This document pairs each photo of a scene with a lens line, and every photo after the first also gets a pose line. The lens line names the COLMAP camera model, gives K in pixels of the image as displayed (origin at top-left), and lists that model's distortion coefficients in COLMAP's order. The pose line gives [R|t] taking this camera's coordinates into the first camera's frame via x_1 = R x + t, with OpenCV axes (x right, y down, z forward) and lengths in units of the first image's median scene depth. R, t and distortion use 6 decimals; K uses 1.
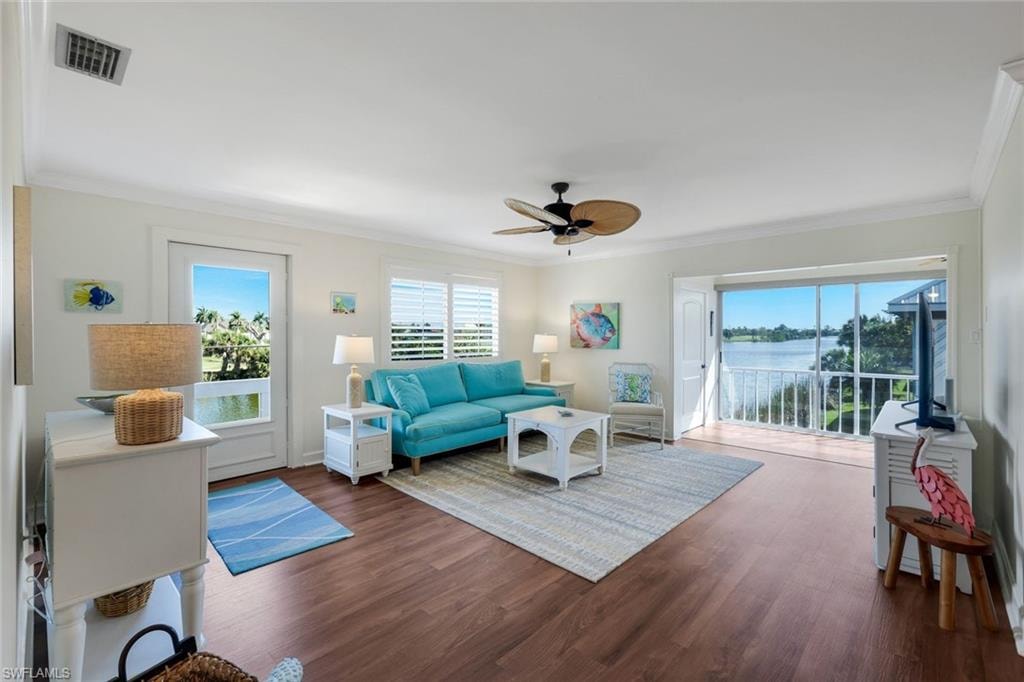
lens RADIAL K [[450.8, 0, 511.7], [0, 450.8, 334.7], [0, 0, 1]] dist [0.004312, 0.000163]
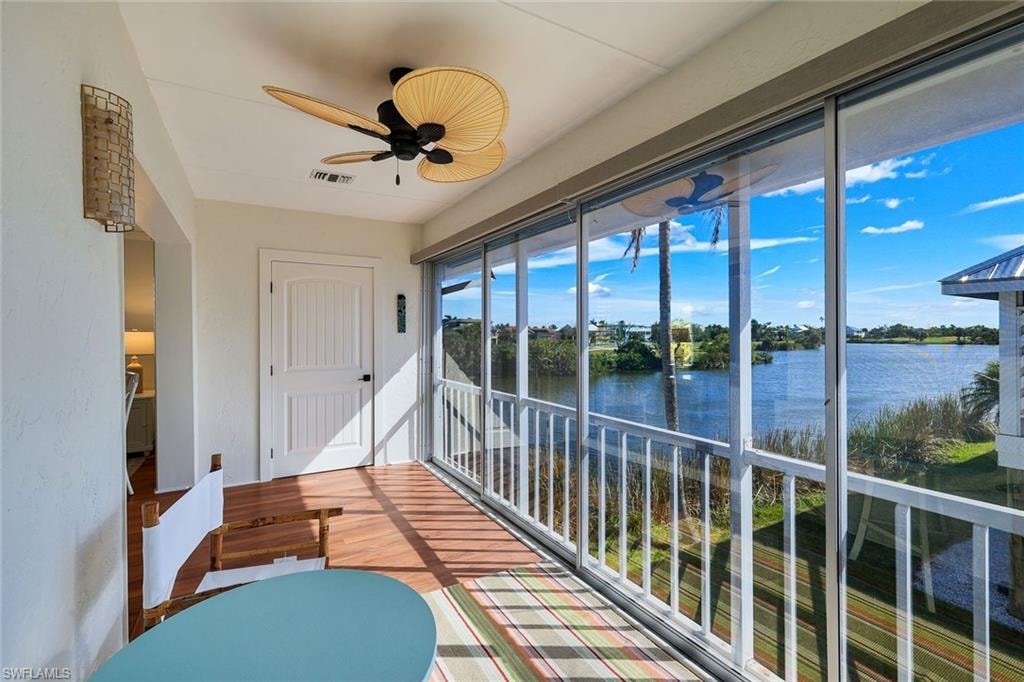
lens RADIAL K [[450.8, 0, 511.7], [0, 450.8, 334.7], [0, 0, 1]] dist [0.004312, 0.000163]
pose [[0.957298, -0.003696, -0.289081, 1.370861], [0.002682, 0.999989, -0.003904, 0.016412], [0.289092, 0.002962, 0.957297, 0.688104]]
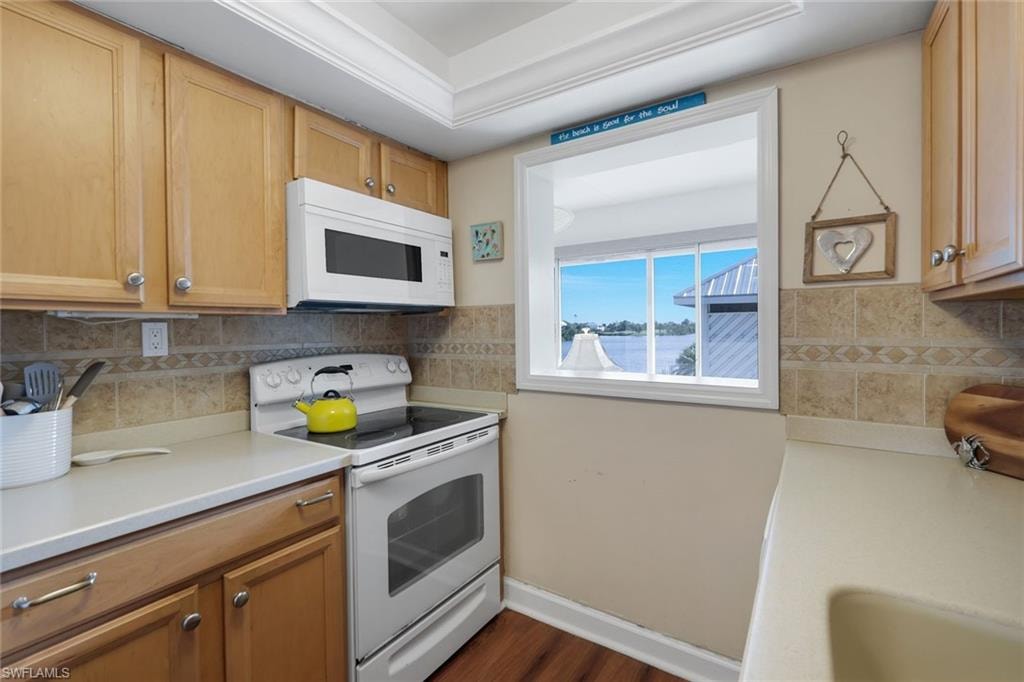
lens RADIAL K [[448.9, 0, 511.6], [0, 448.9, 333.5], [0, 0, 1]] dist [-0.000306, -0.000335]
pose [[0.986043, -0.011928, 0.166061, 0.986407], [0.010941, 0.999917, 0.006856, 0.004465], [-0.166129, -0.004944, 0.986092, 0.269034]]
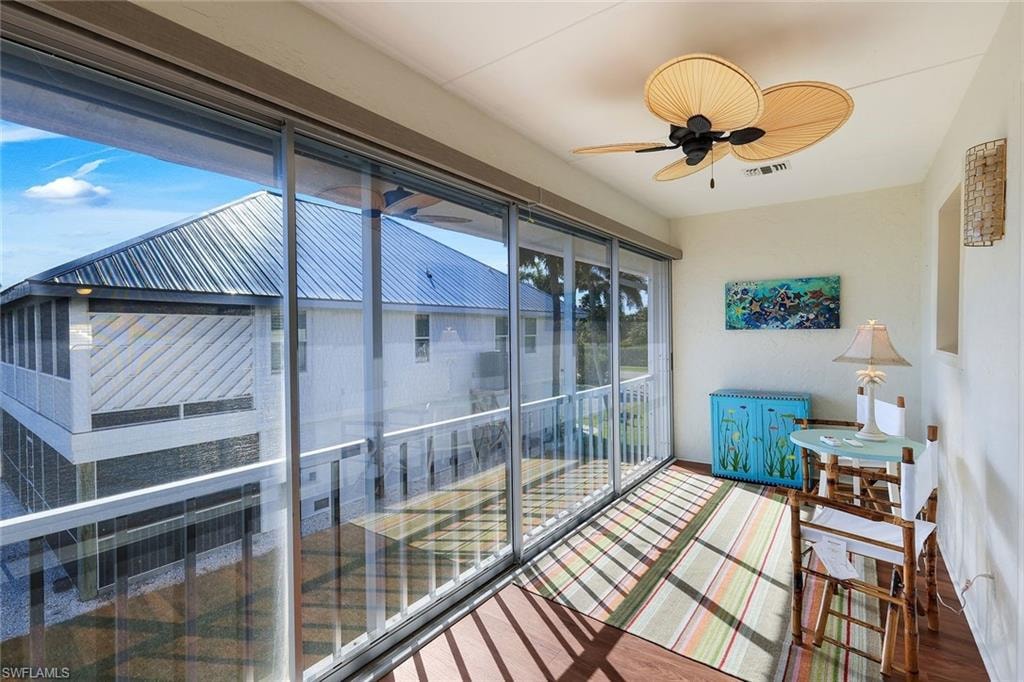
lens RADIAL K [[450.8, 0, 511.7], [0, 450.8, 334.7], [0, 0, 1]] dist [0.004312, 0.000163]
pose [[-0.094447, -0.005067, 0.995517, 0.631465], [0.015752, 0.999854, 0.006583, 0.012895], [-0.995405, 0.016304, -0.094353, 1.387308]]
